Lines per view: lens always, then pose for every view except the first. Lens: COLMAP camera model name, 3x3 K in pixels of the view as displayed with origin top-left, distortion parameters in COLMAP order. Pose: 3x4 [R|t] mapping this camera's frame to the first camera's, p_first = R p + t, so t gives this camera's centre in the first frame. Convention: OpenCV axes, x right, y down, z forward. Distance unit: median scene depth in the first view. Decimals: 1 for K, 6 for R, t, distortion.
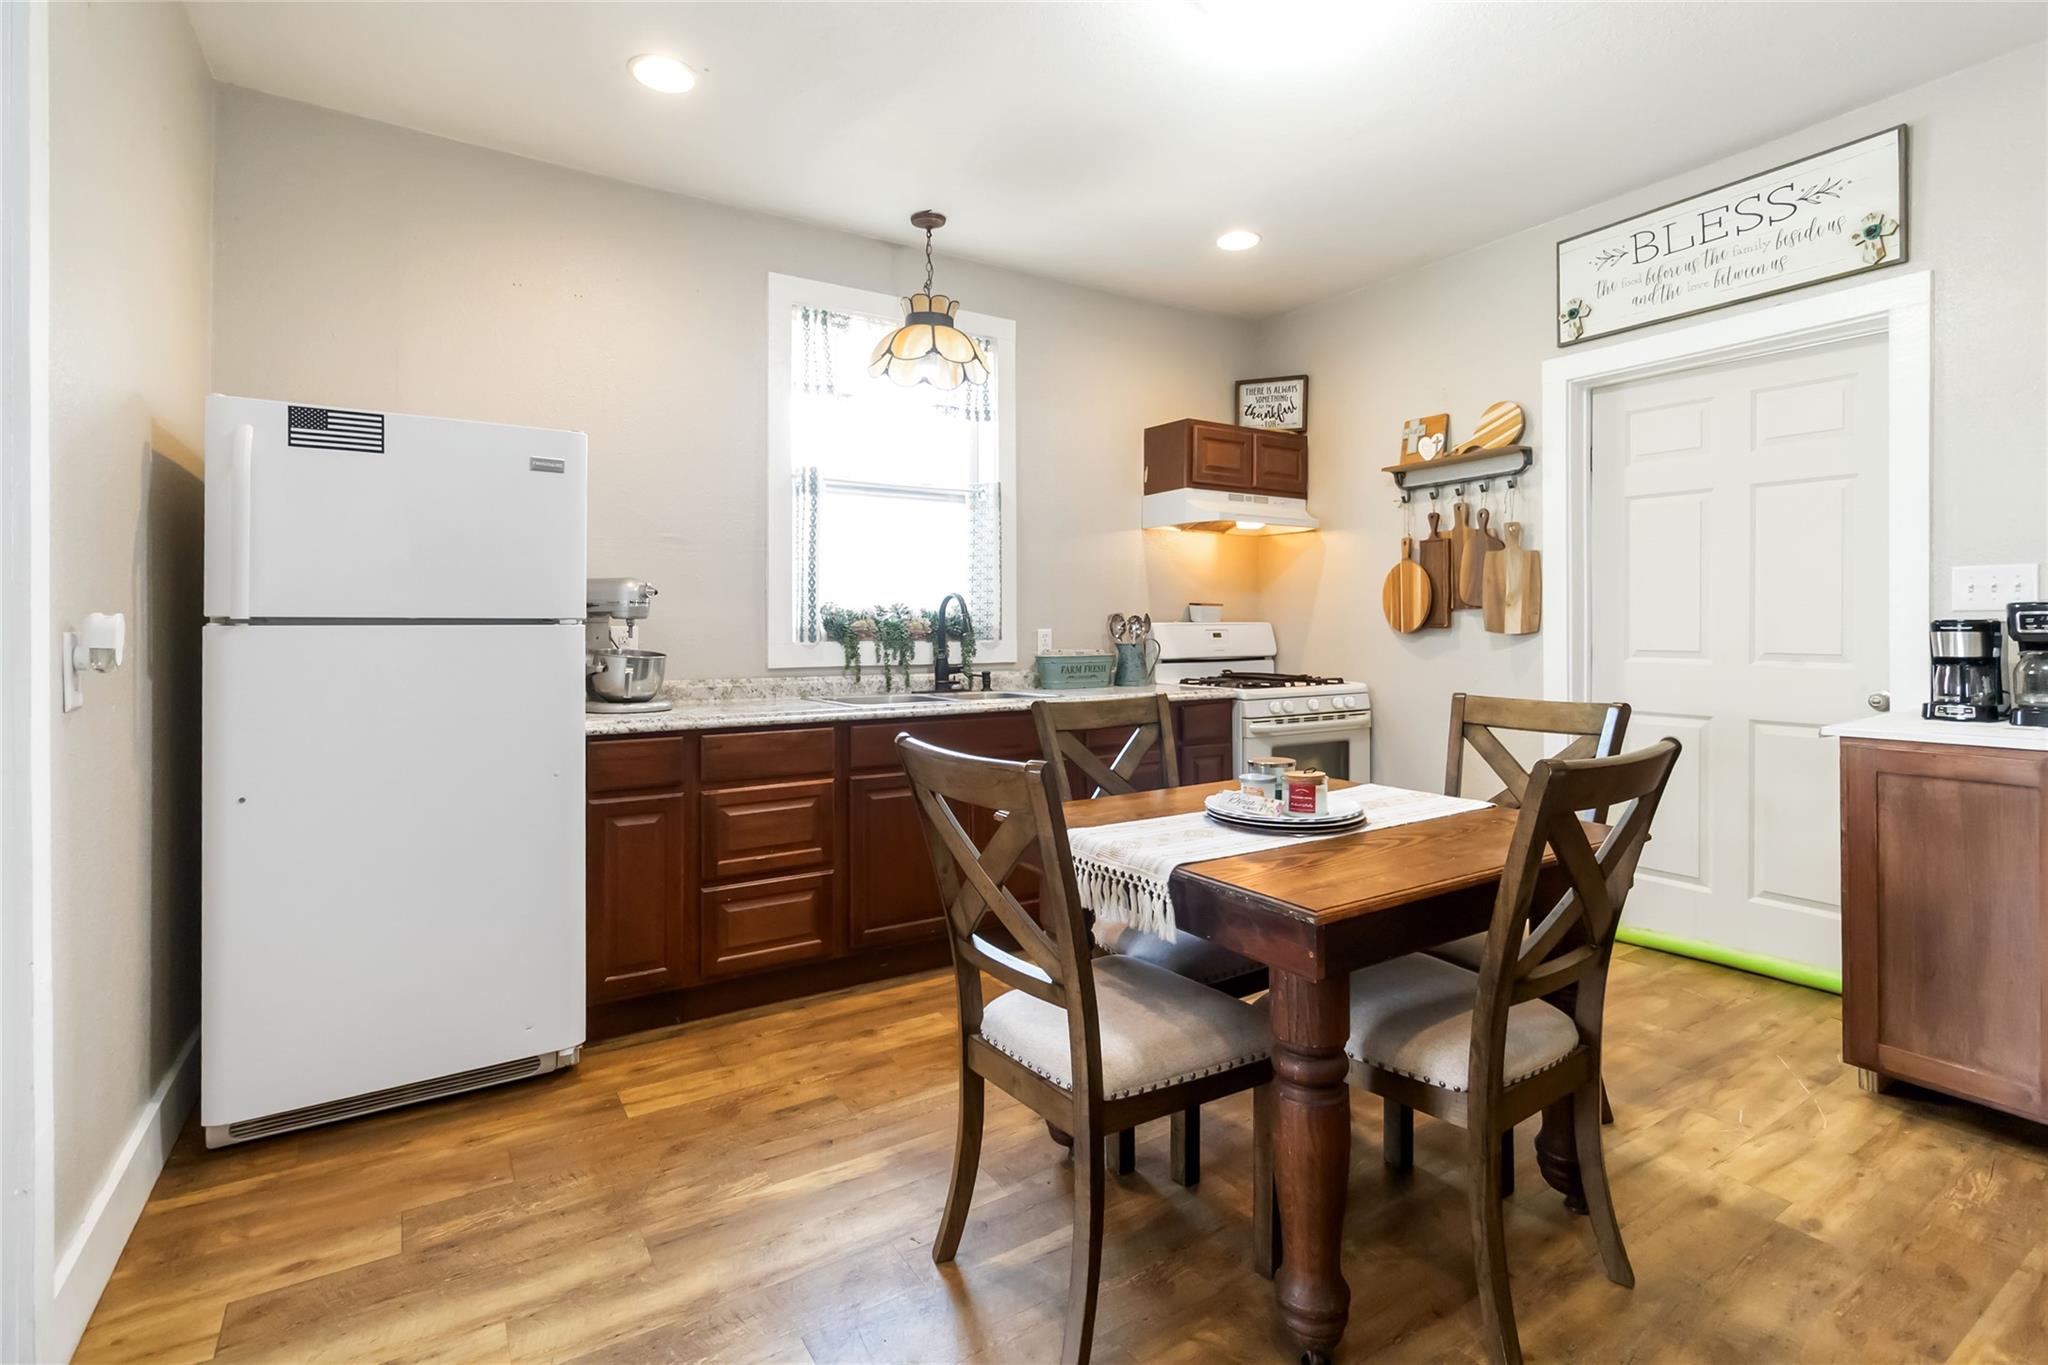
lens RADIAL K [[965.9, 0, 1034.9], [0, 965.9, 611.5], [0, 0, 1]] dist [0.006490, 0.000658]
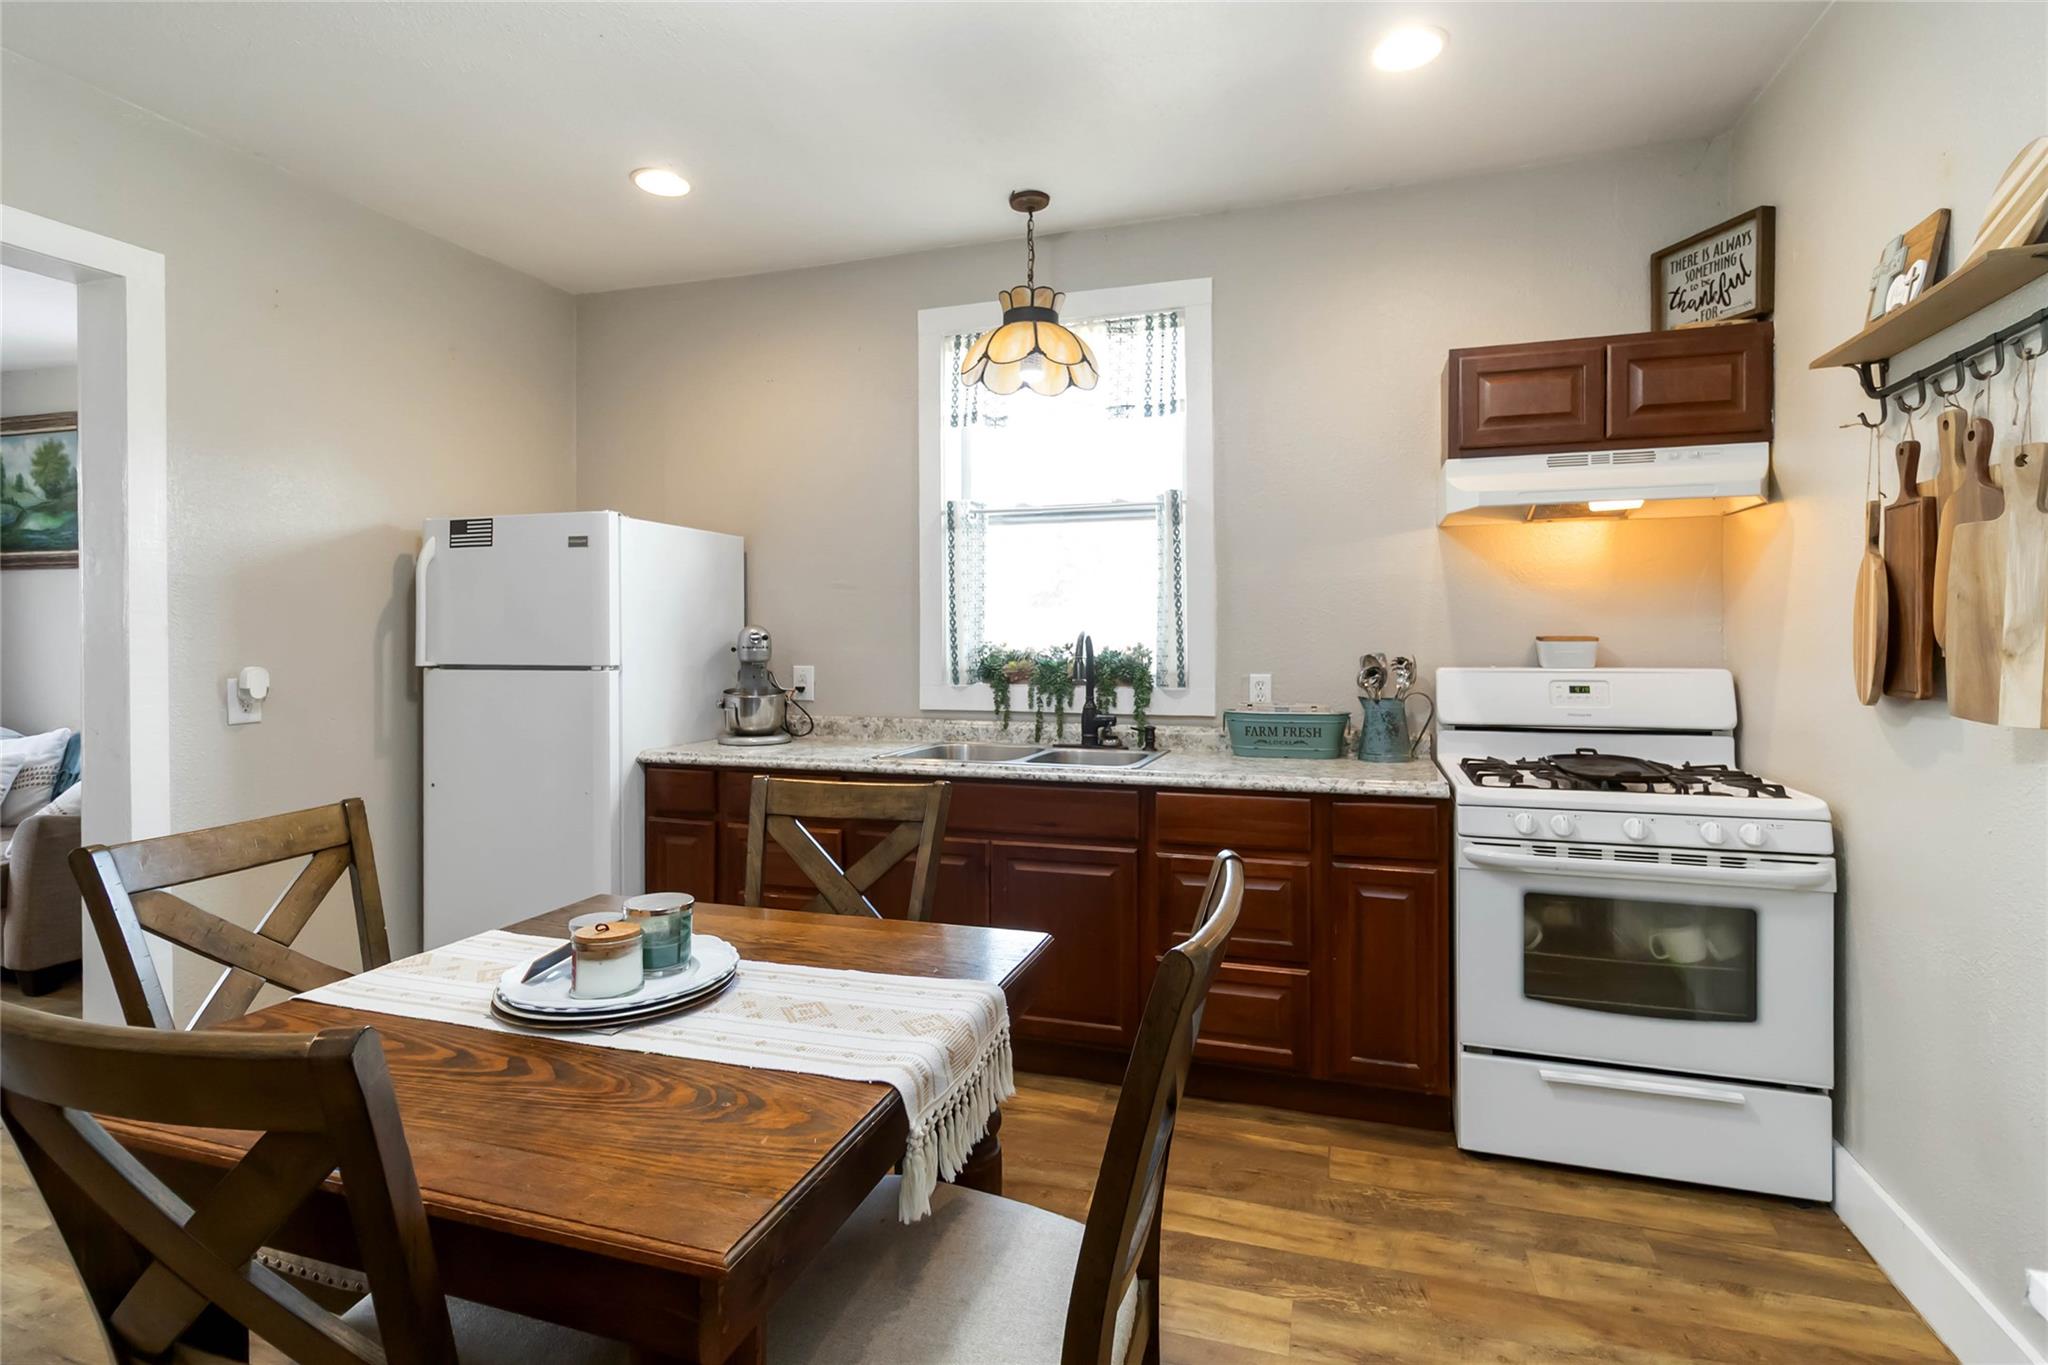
lens RADIAL K [[965.9, 0, 1052.2], [0, 965.9, 631.5], [0, 0, 1]] dist [0.006490, 0.000658]
pose [[0.639299, -0.004264, -0.768947, 0.541019], [0.011601, 0.999924, 0.004100, -0.022472], [0.768871, -0.011542, 0.639300, 0.438718]]
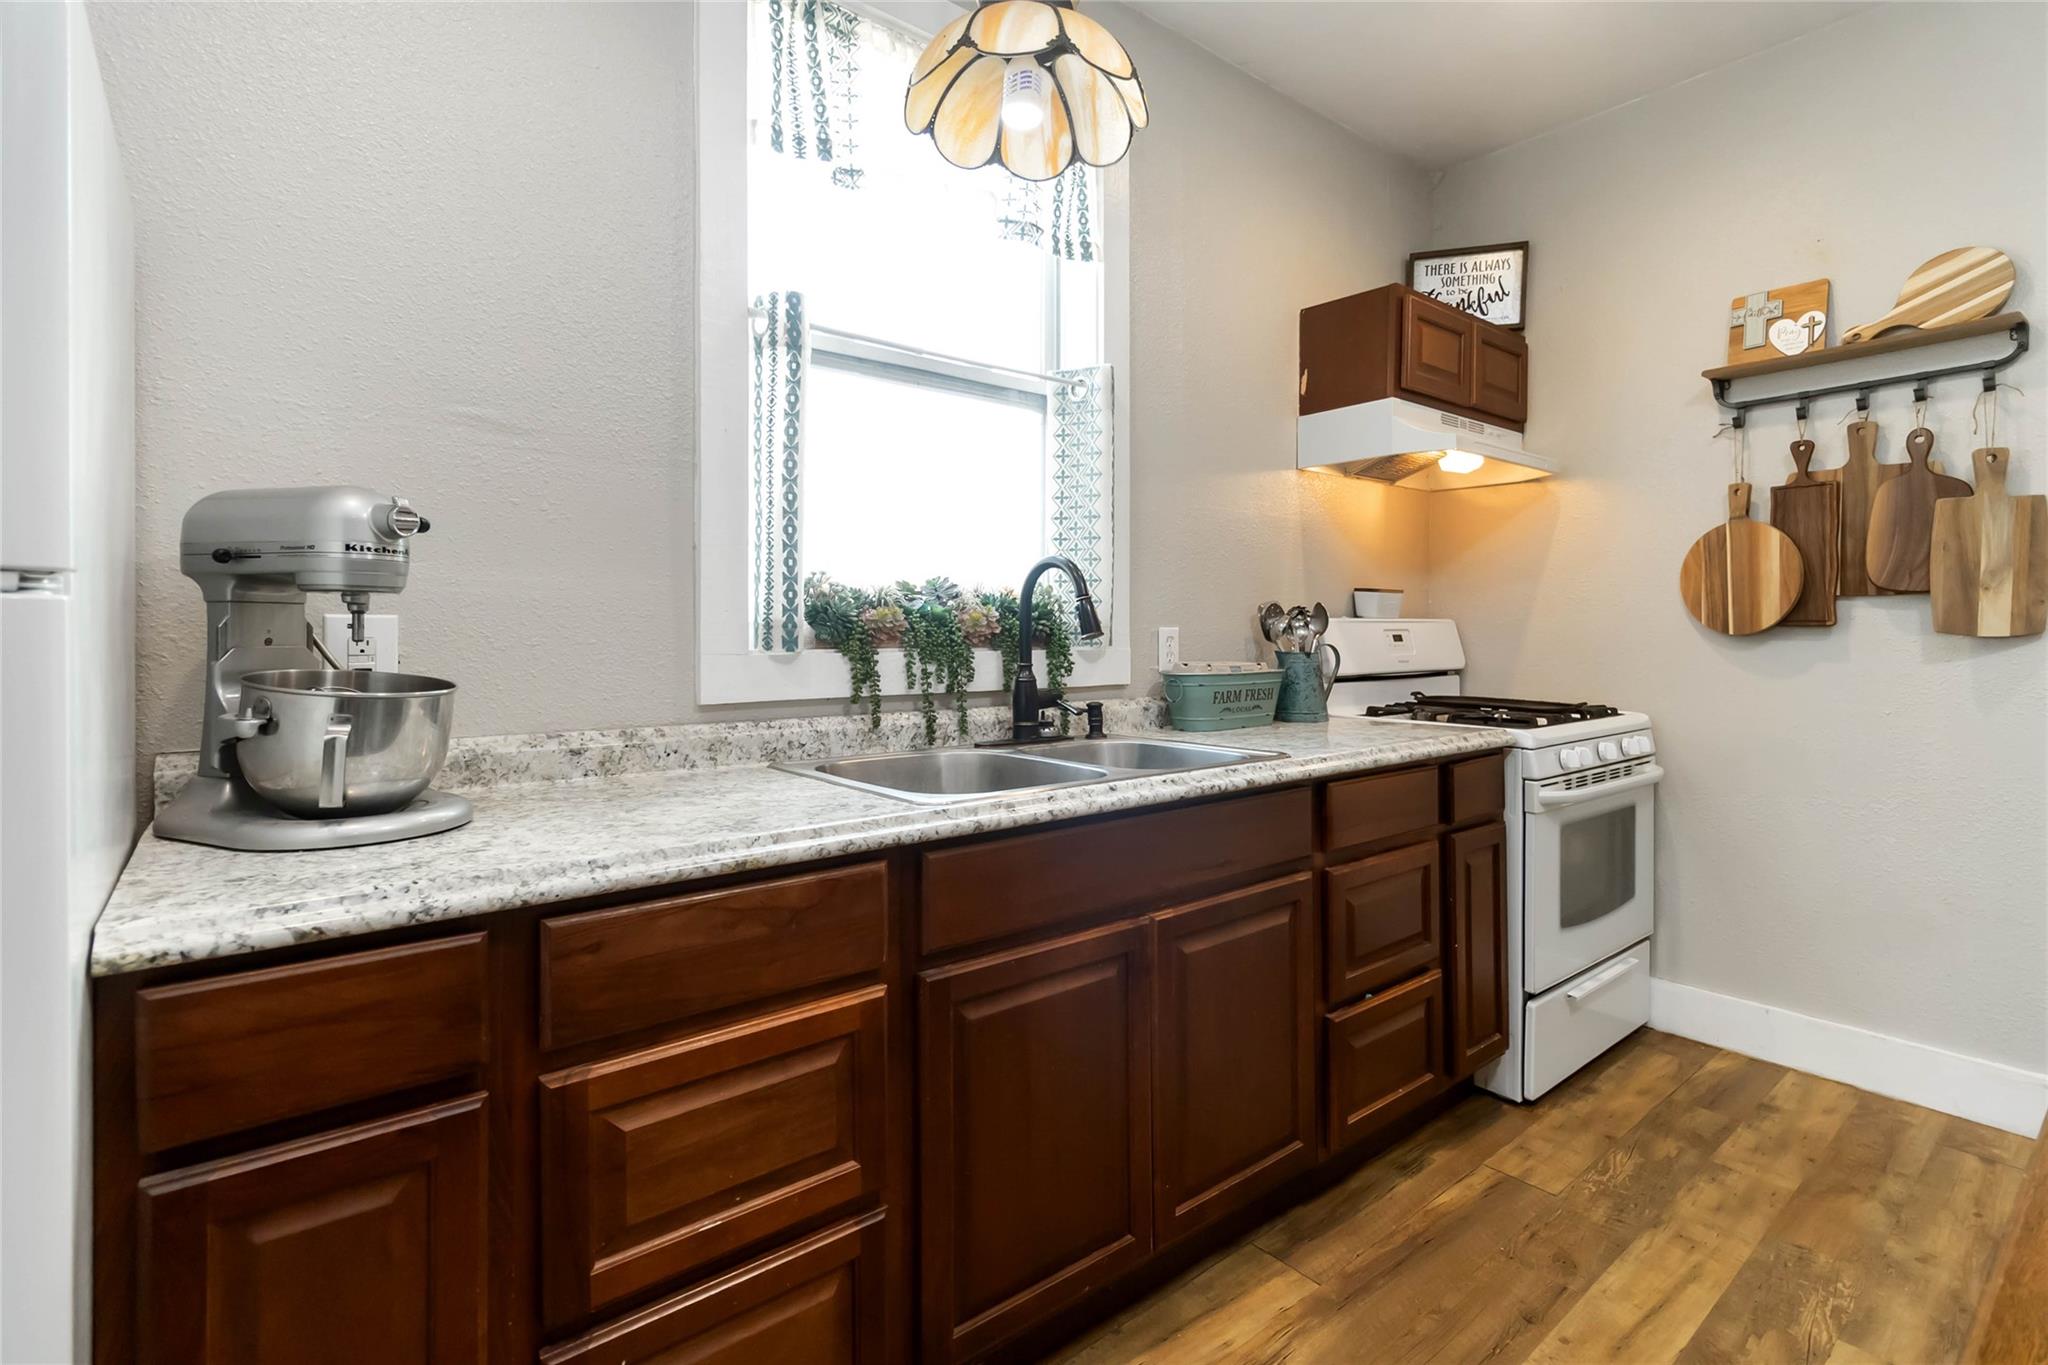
lens RADIAL K [[965.9, 0, 1032.2], [0, 965.9, 624.2], [0, 0, 1]] dist [0.006490, 0.000658]
pose [[0.993810, 0.003626, 0.111031, -0.154131], [-0.004675, 0.999947, 0.009187, 0.012332], [-0.110991, -0.009649, 0.993775, 0.469802]]
